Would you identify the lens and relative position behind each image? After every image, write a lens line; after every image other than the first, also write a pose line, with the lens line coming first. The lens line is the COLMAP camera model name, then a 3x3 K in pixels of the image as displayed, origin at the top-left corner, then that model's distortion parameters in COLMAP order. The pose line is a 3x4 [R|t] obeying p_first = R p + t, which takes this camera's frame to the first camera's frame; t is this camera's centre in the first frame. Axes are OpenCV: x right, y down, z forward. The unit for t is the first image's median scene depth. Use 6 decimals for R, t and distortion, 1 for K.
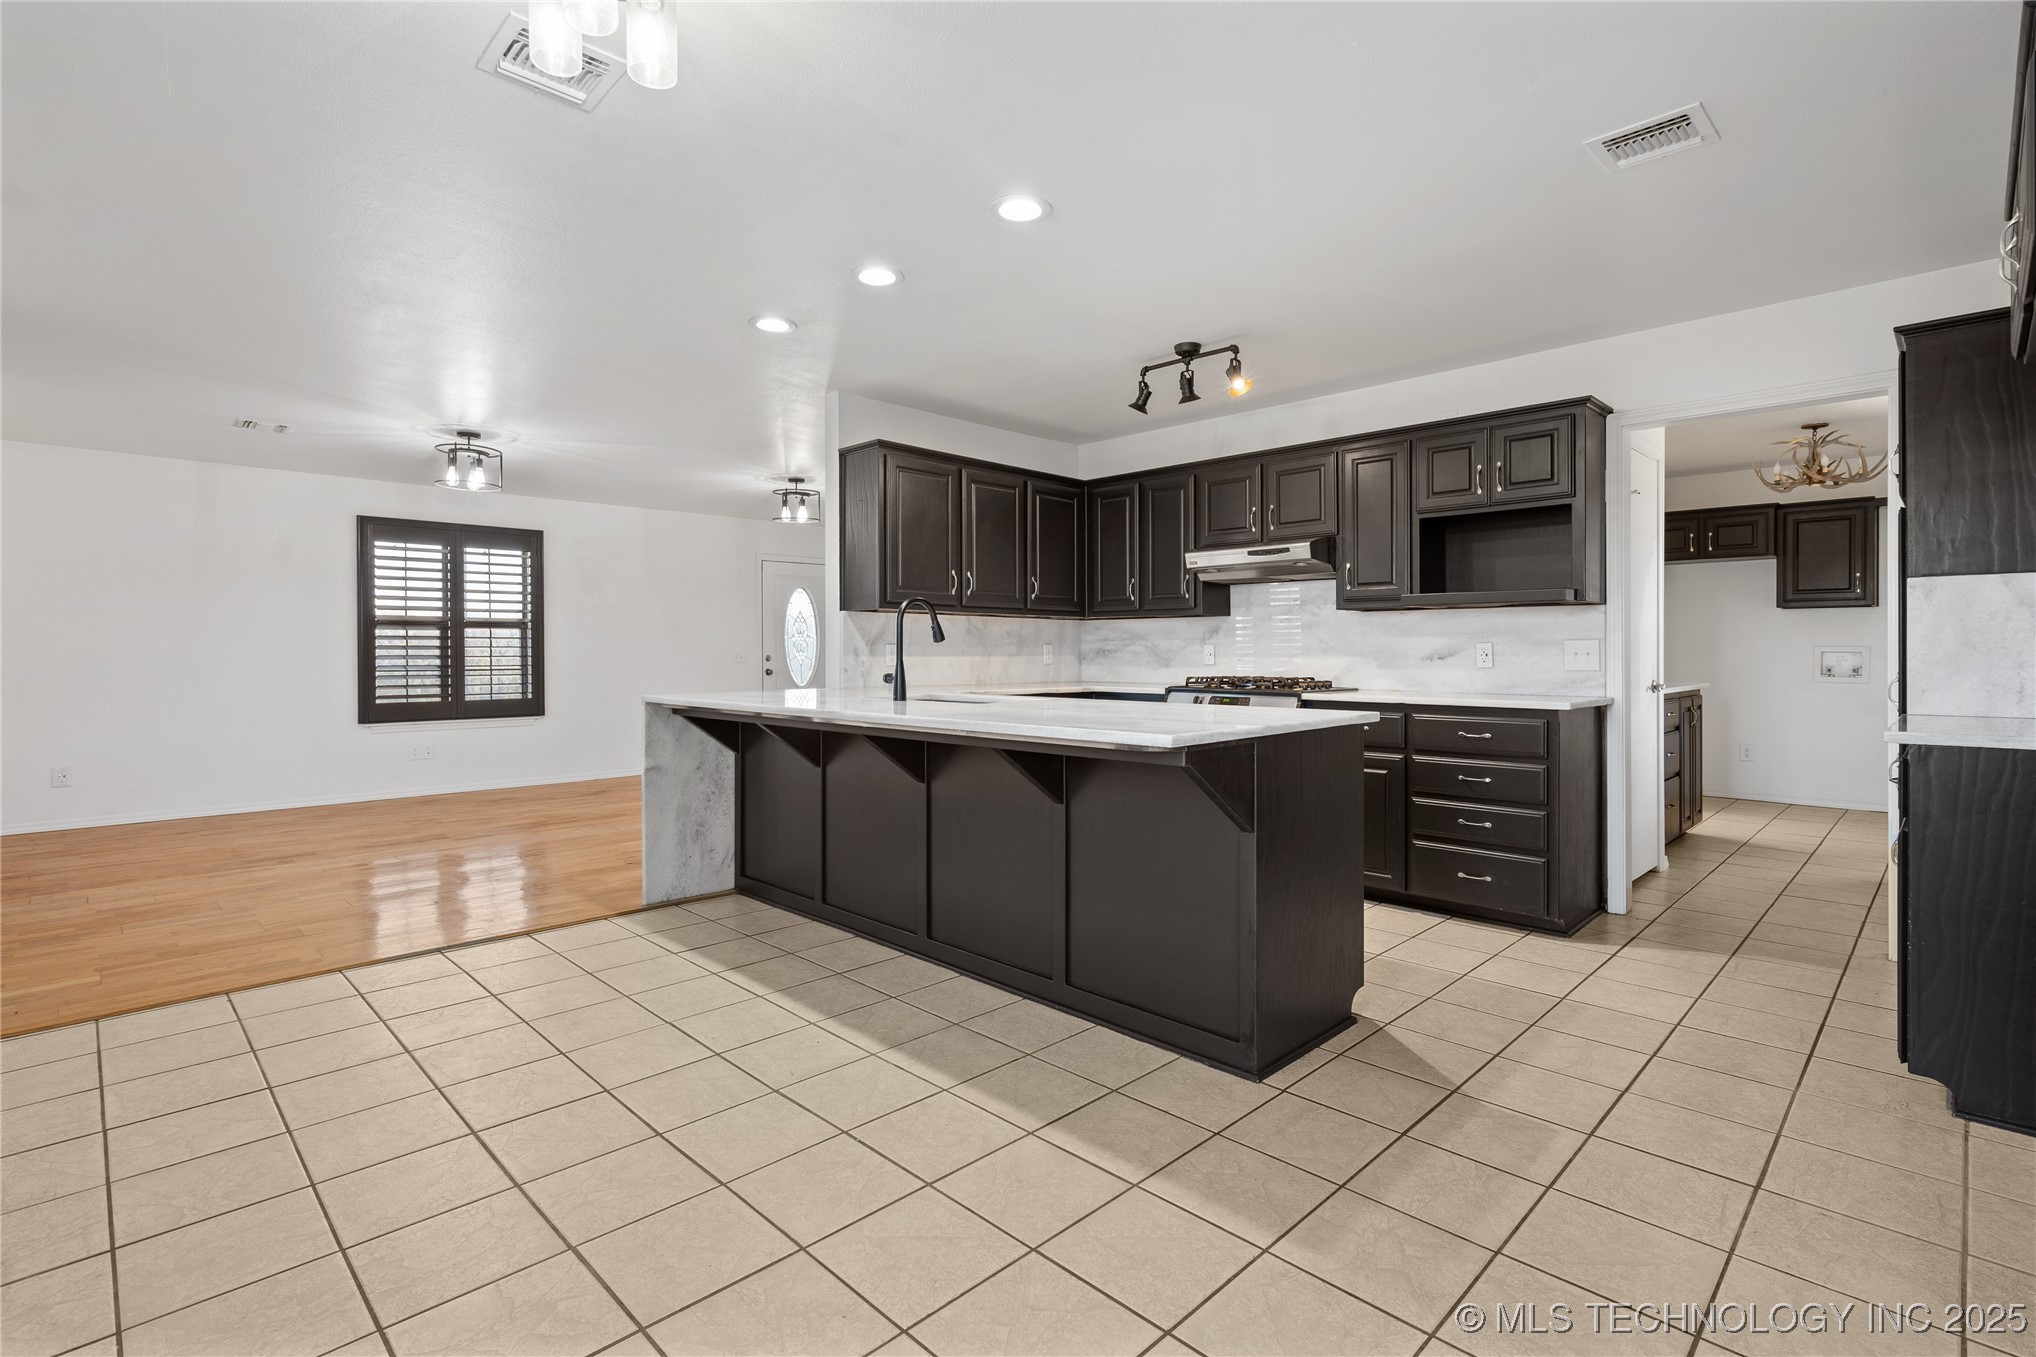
lens RADIAL K [[946.1, 0, 1010.1], [0, 946.1, 658.2], [0, 0, 1]] dist [-0.001698, 0.000162]
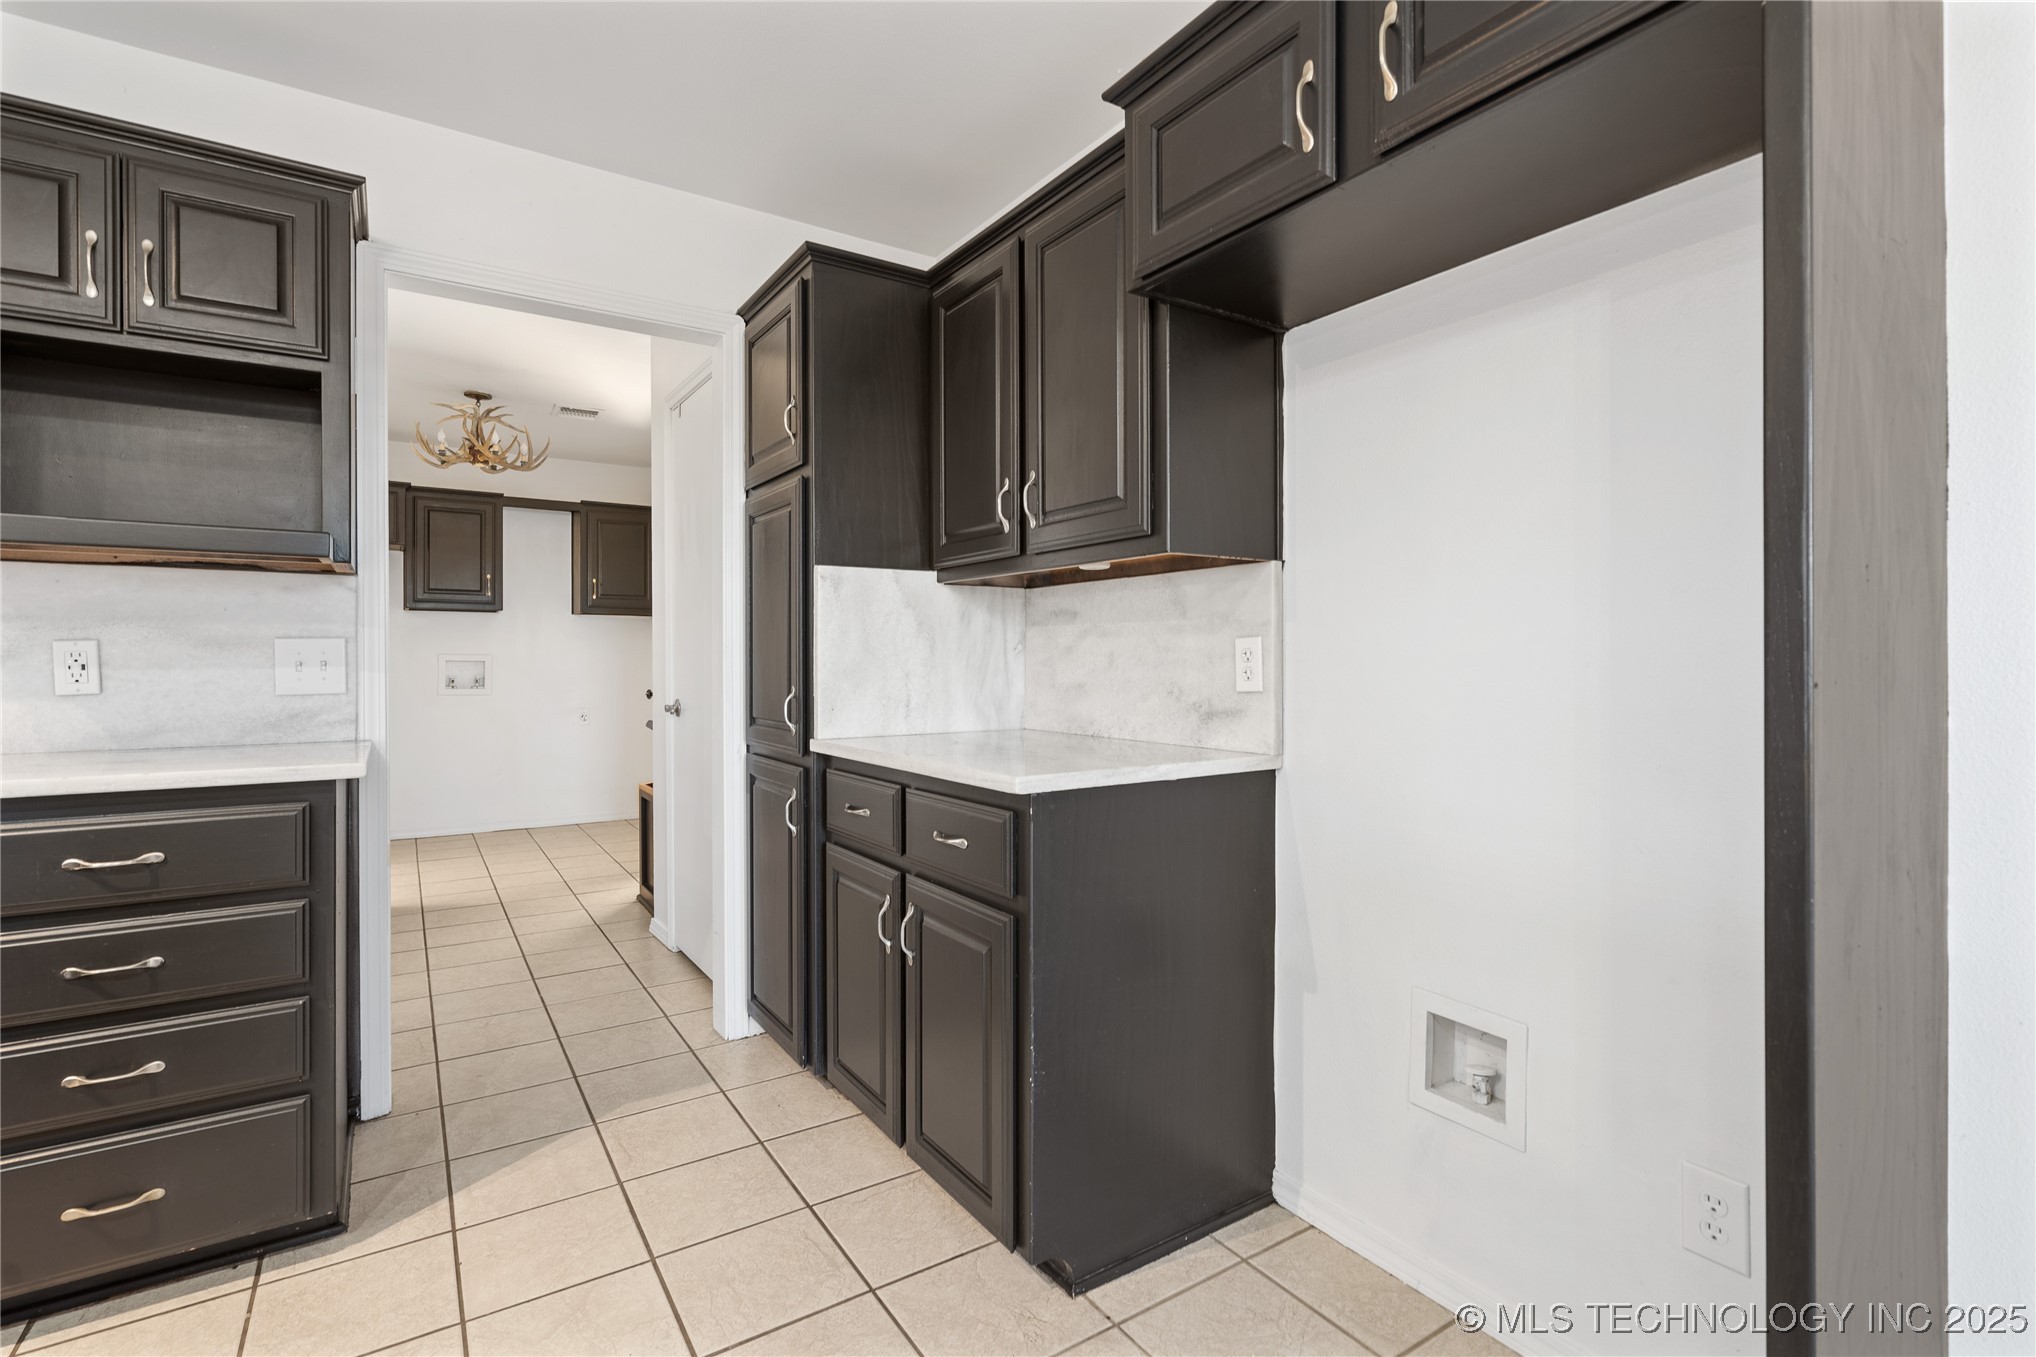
lens RADIAL K [[946.1, 0, 1010.1], [0, 946.1, 658.2], [0, 0, 1]] dist [-0.001698, 0.000162]
pose [[0.197917, 0.002178, 0.980216, 0.115665], [0.007857, 0.999962, -0.003808, -0.001875], [-0.980187, 0.008456, 0.197892, 0.376394]]
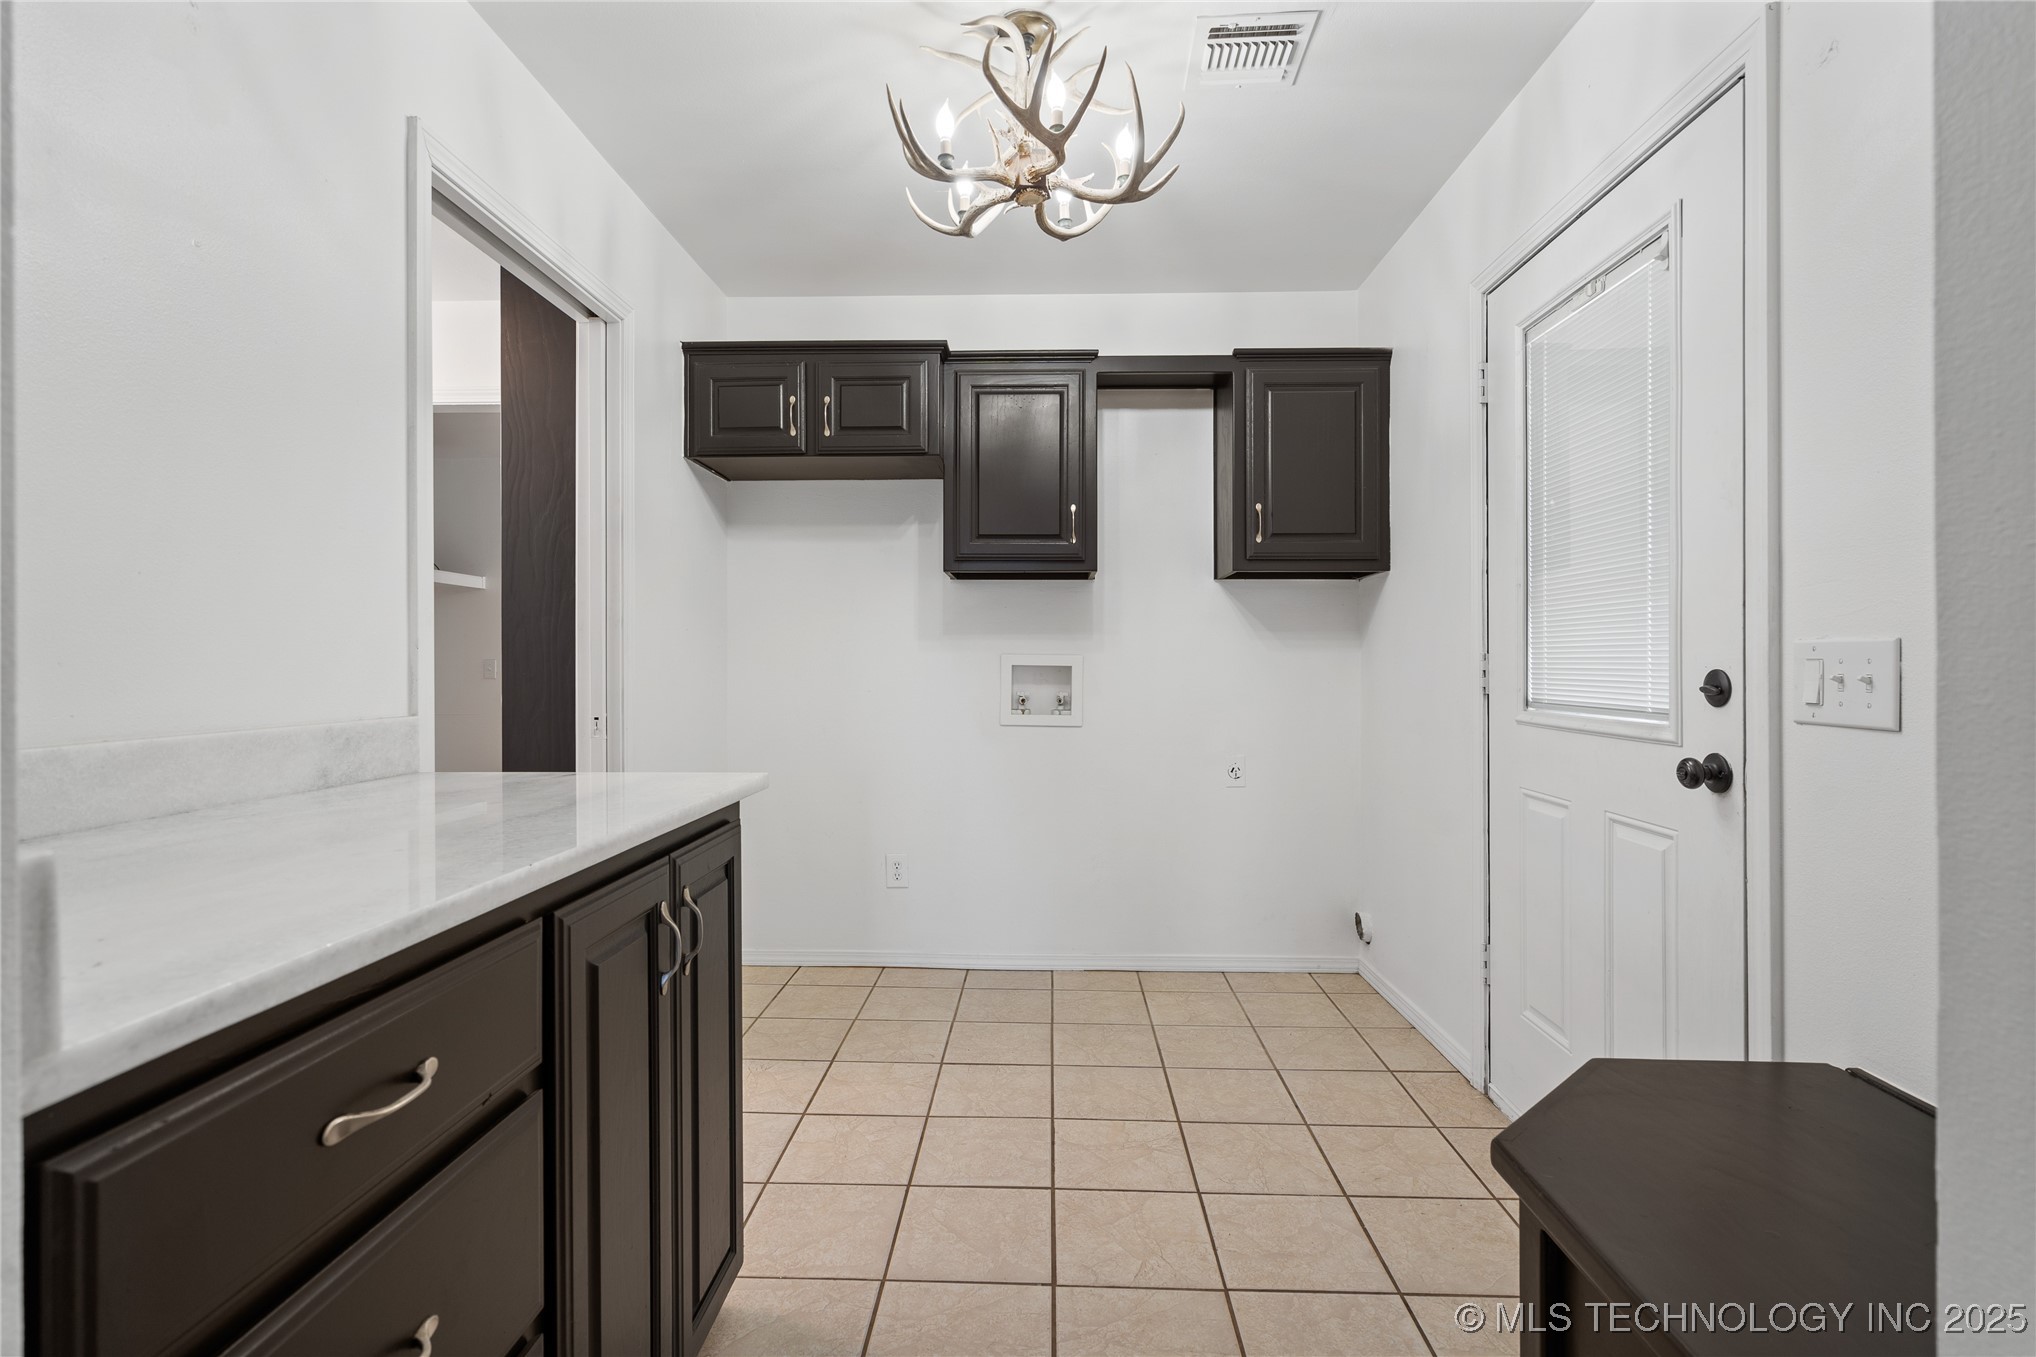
lens RADIAL K [[943.0, 0, 1012.9], [0, 943.0, 665.6], [0, 0, 1]] dist [-0.001029, 0.000080]
pose [[0.731988, 0.000969, 0.681317, 0.629904], [0.003656, 0.999979, -0.005350, -0.004727], [-0.681308, 0.006407, 0.731969, 0.771909]]
